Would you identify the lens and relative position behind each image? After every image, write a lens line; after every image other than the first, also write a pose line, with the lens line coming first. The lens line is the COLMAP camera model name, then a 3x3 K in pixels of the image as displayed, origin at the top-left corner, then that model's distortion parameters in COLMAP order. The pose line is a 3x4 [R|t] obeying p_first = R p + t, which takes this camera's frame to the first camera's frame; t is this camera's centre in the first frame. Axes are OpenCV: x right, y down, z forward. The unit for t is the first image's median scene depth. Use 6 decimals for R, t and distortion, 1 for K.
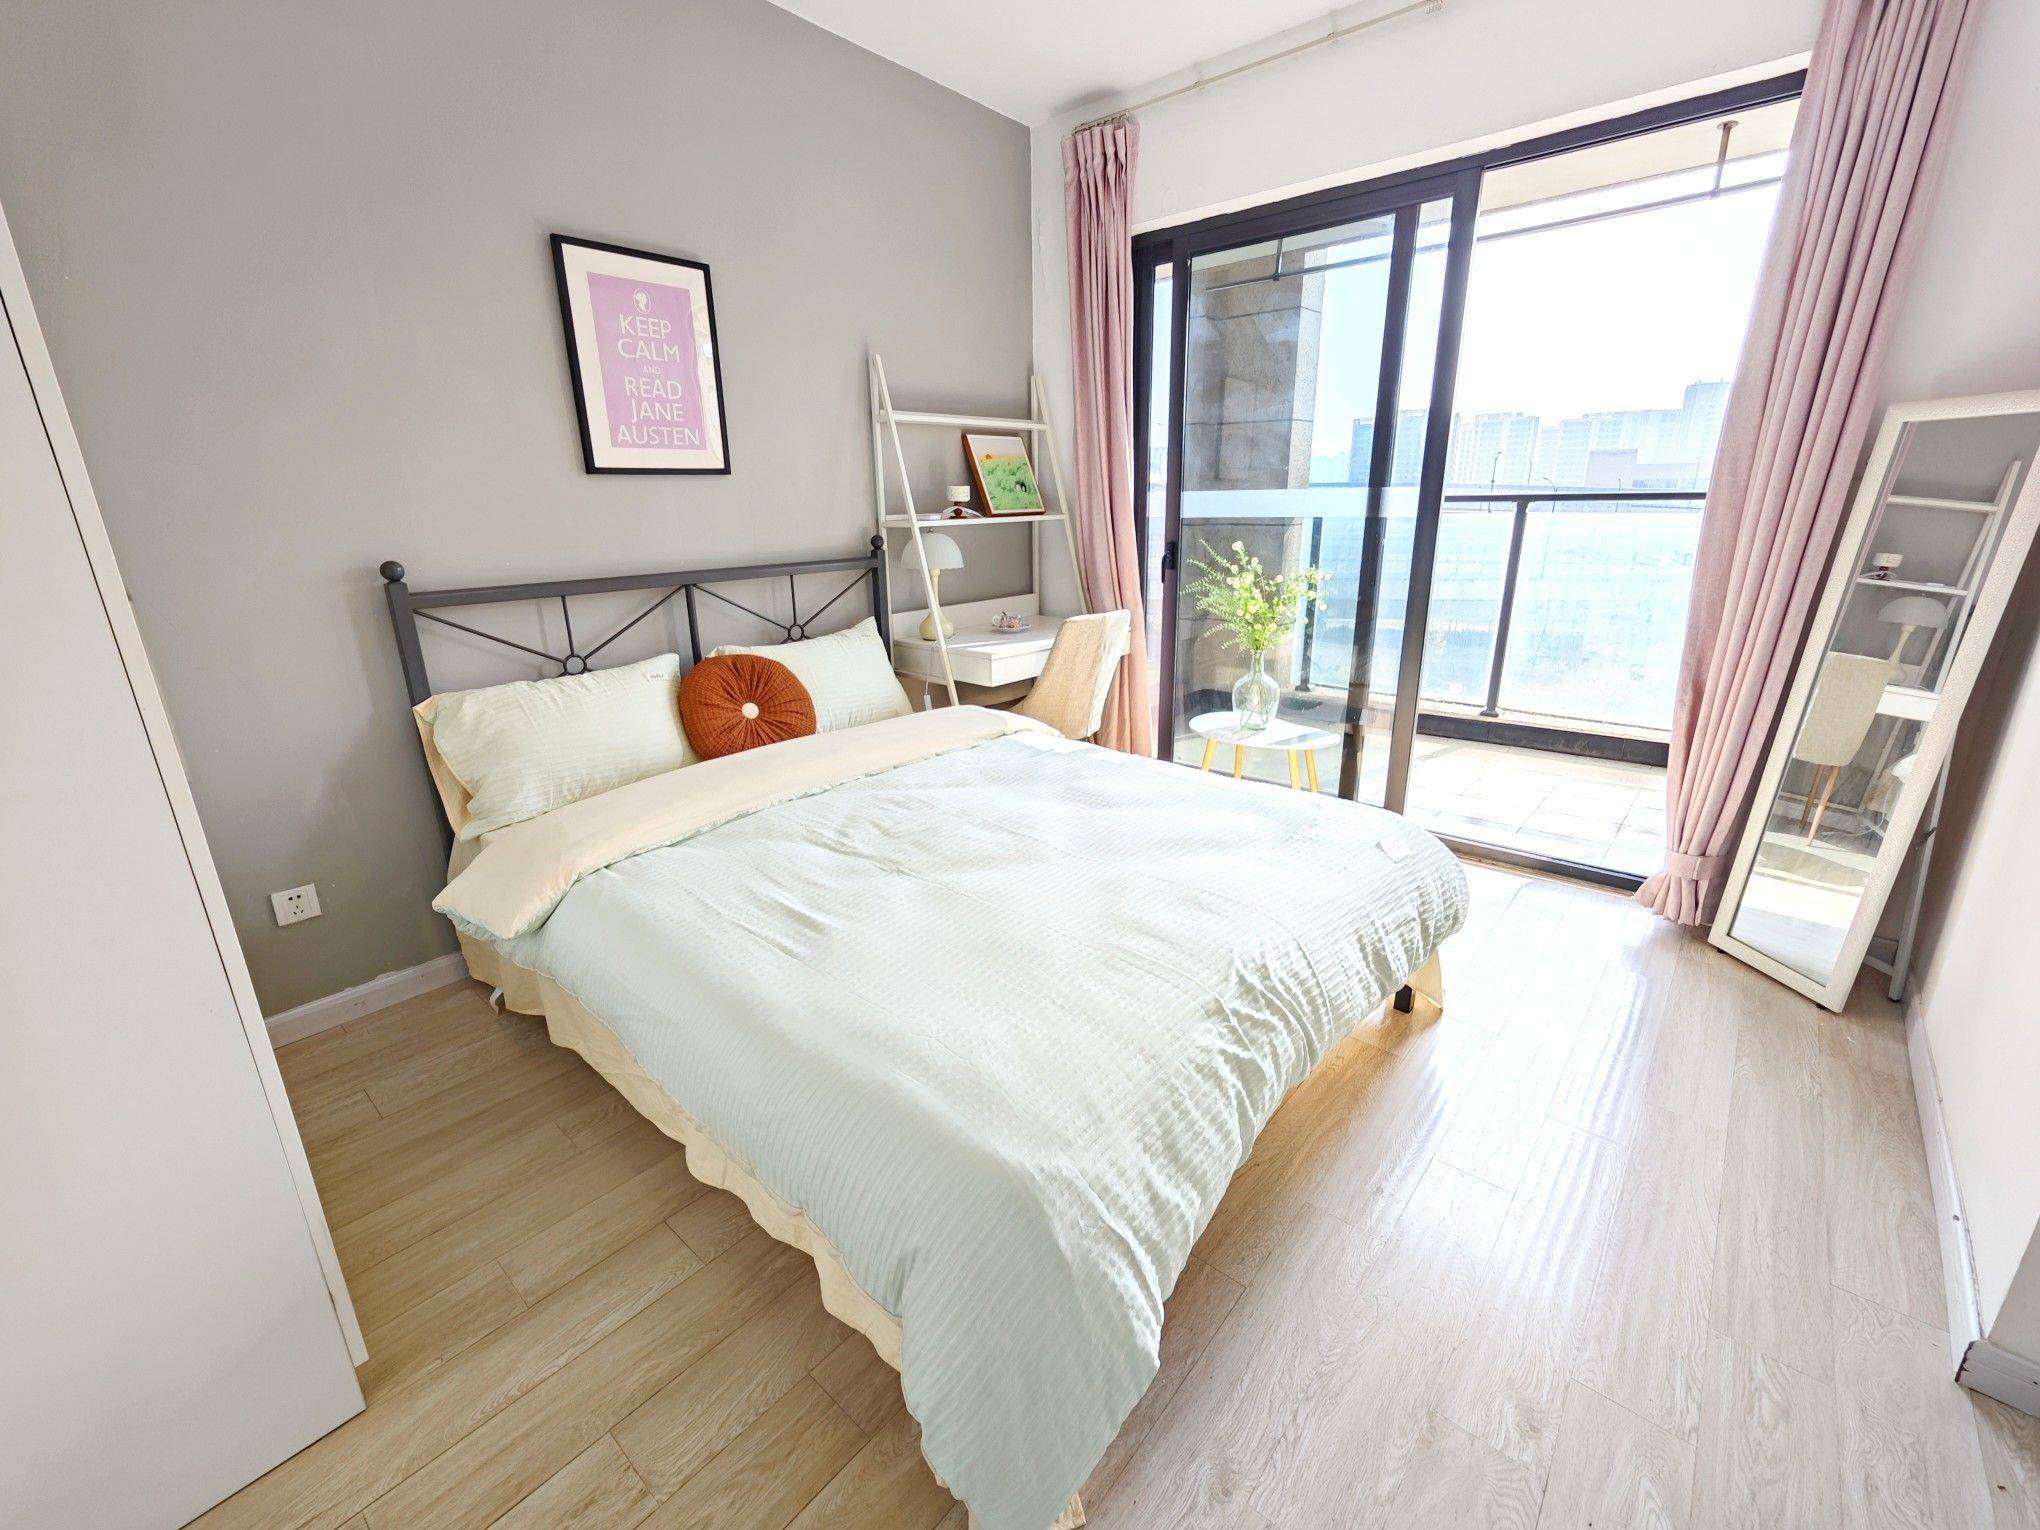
lens RADIAL K [[856.2, 0, 1024.5], [0, 856.2, 758.7], [0, 0, 1]] dist [0.001193, 0.000565]
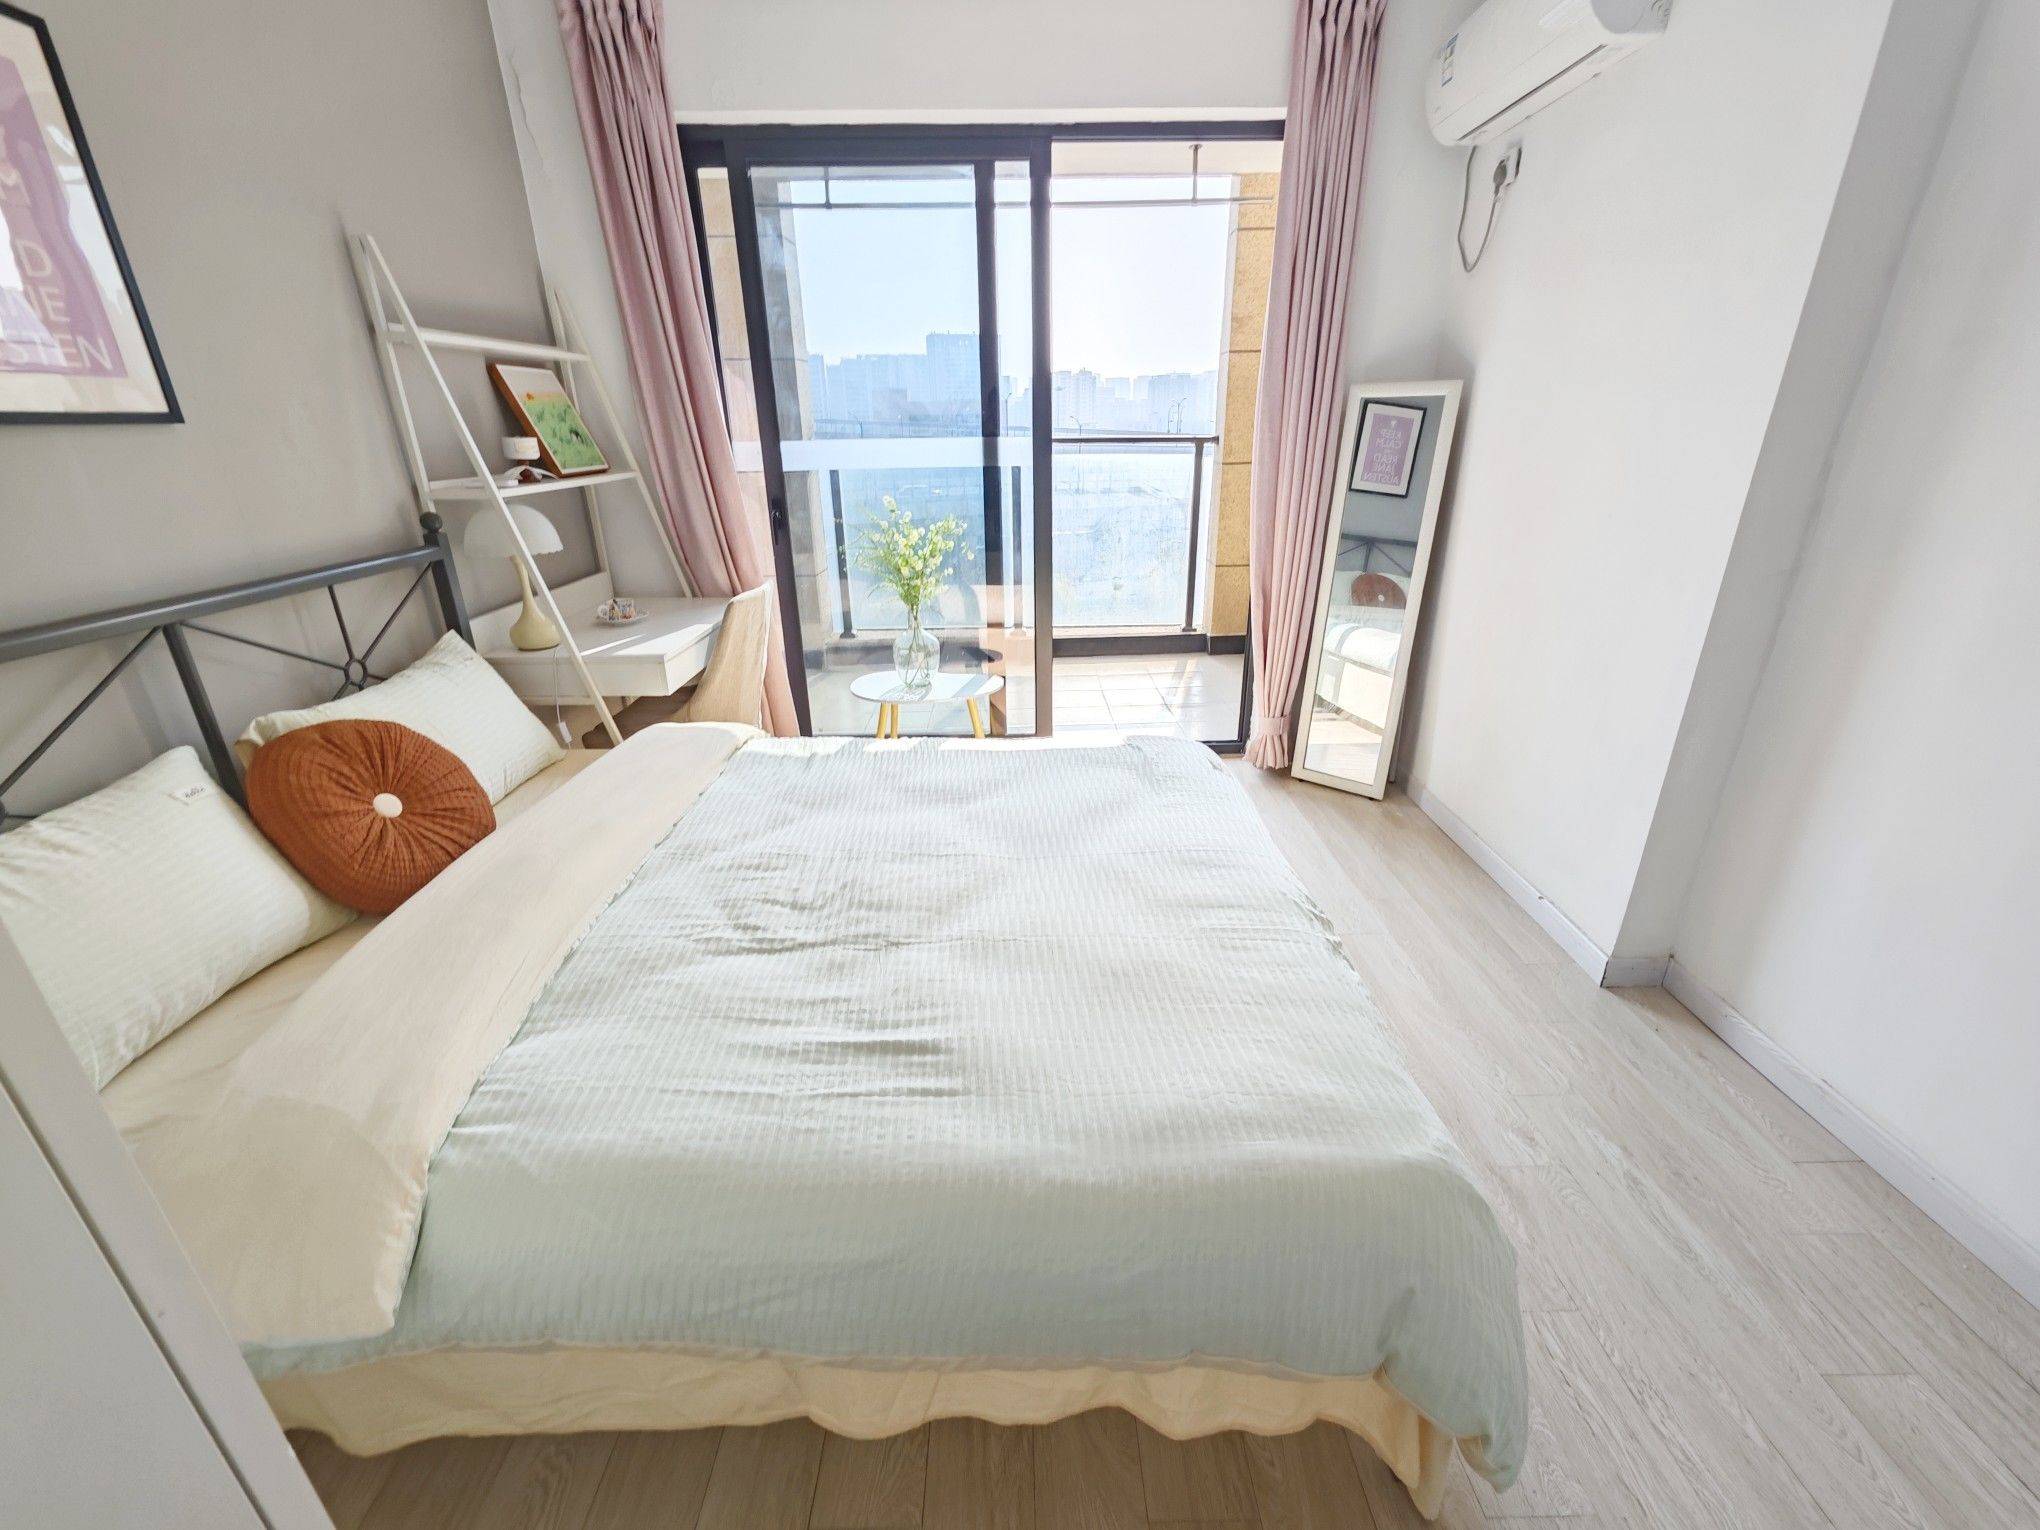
lens RADIAL K [[841.1, 0, 1020.0], [0, 841.1, 765.0], [0, 0, 1]] dist [0.001936, 0.000290]
pose [[0.747864, -0.244533, 0.617174, -0.328672], [0.194636, 0.969597, 0.148317, -0.082032], [-0.634678, 0.009204, 0.772722, 0.201372]]
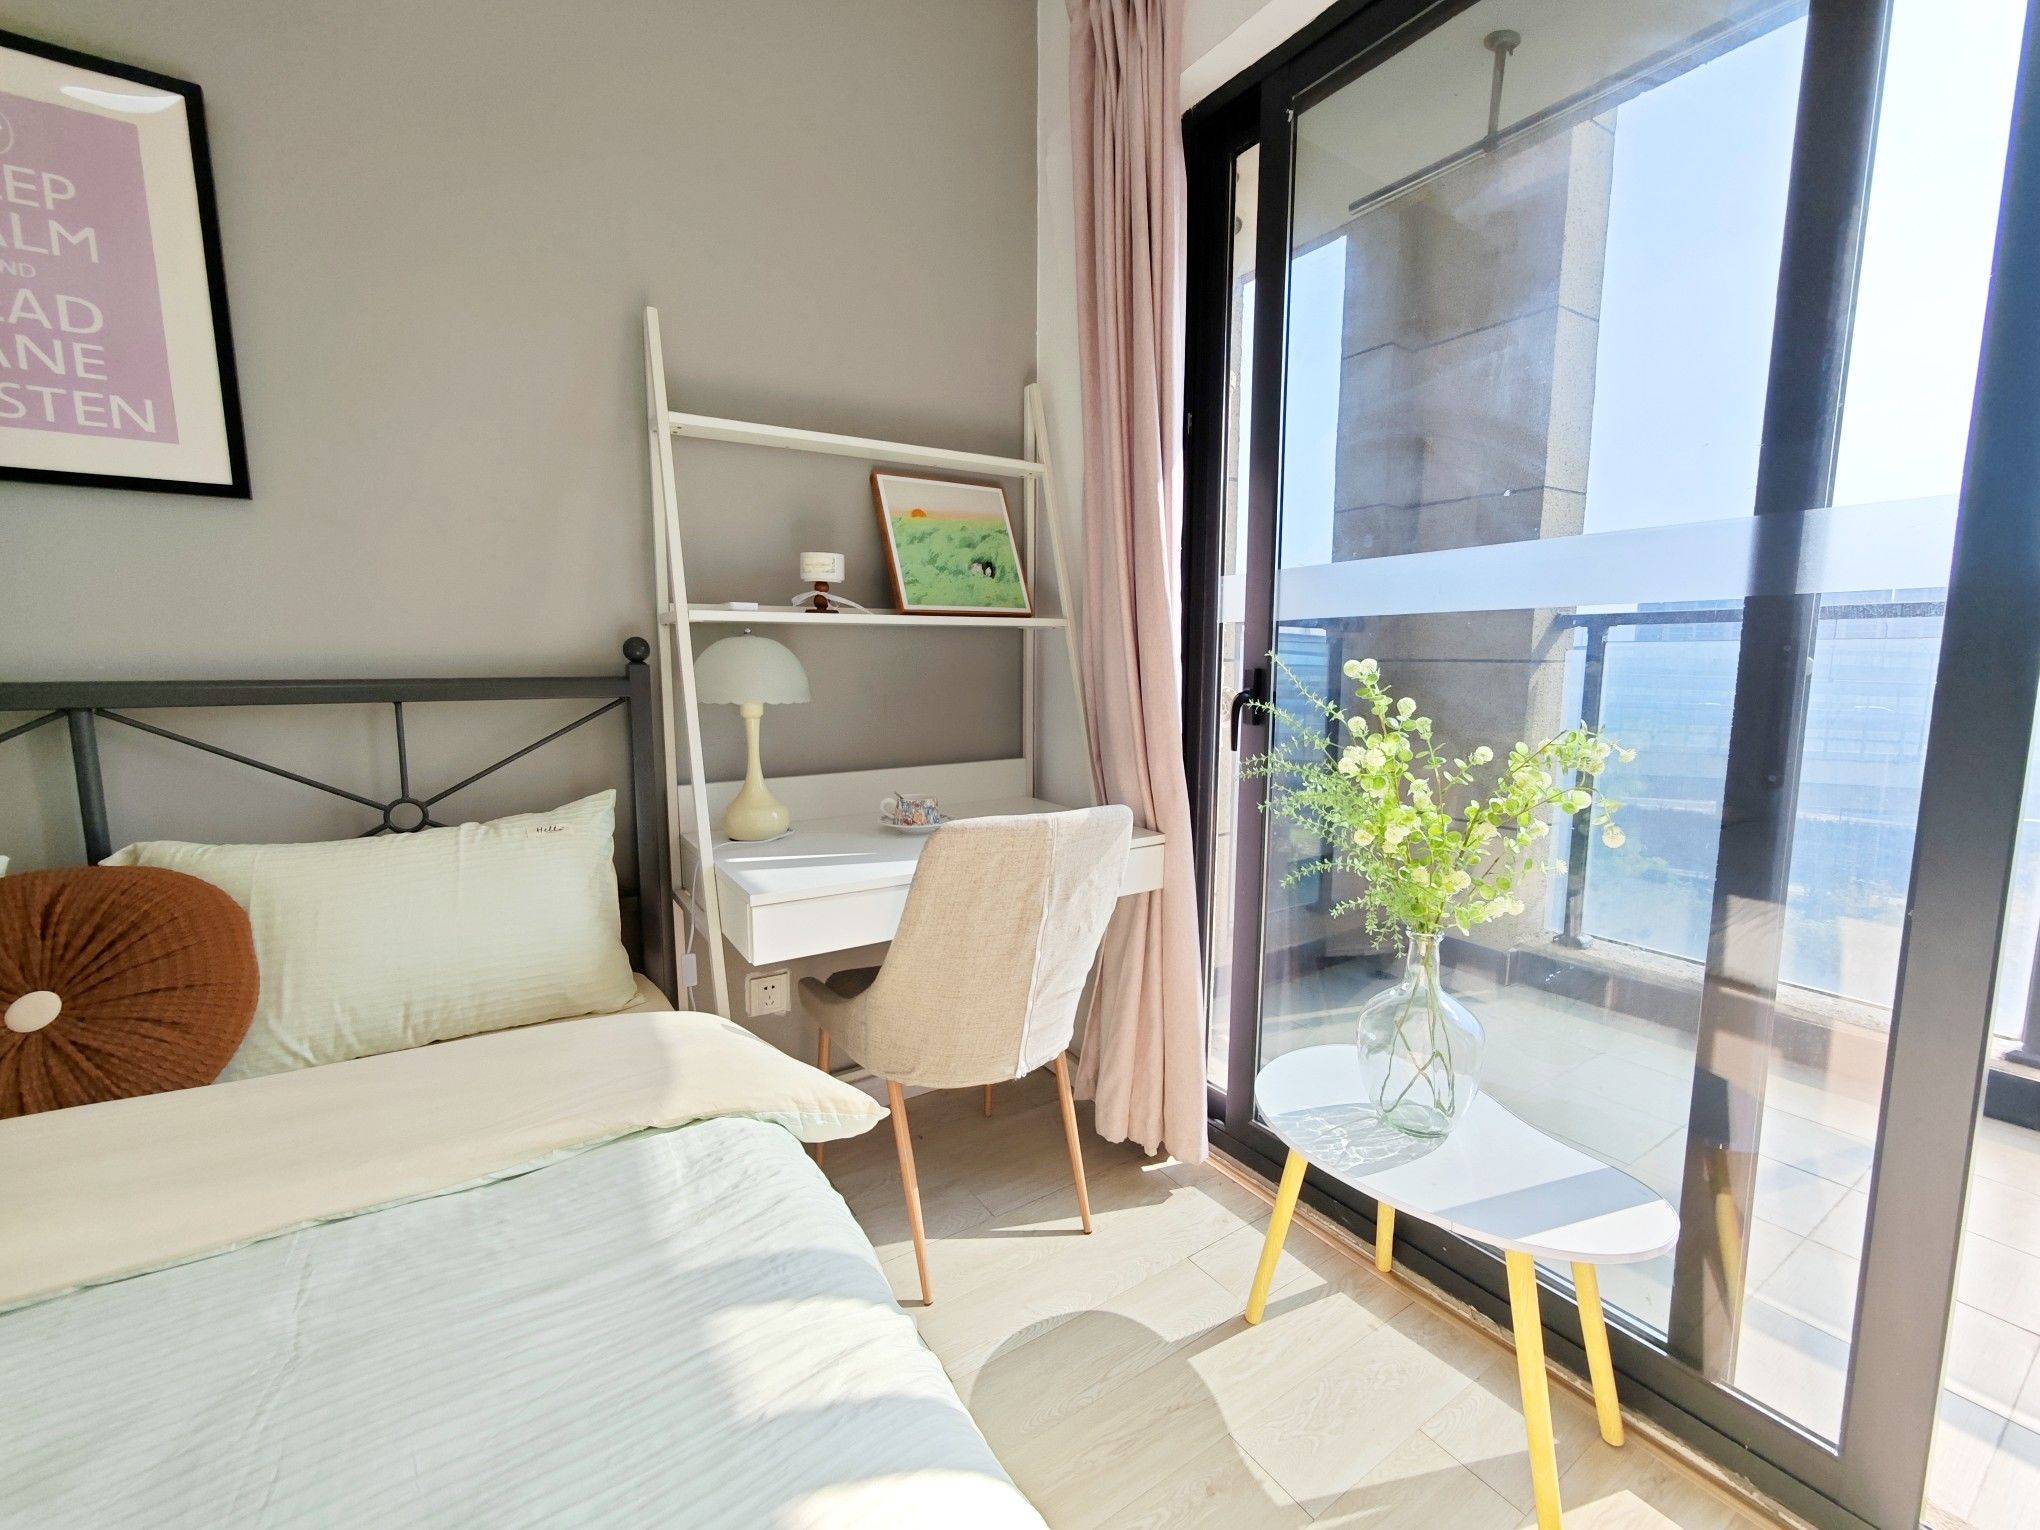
lens RADIAL K [[856.2, 0, 1024.5], [0, 856.2, 758.7], [0, 0, 1]] dist [0.001193, 0.000565]
pose [[0.963601, 0.049272, -0.262763, 0.228659], [-0.094629, 0.982100, -0.162862, -0.144469], [0.250035, 0.181799, 0.951016, 0.665769]]
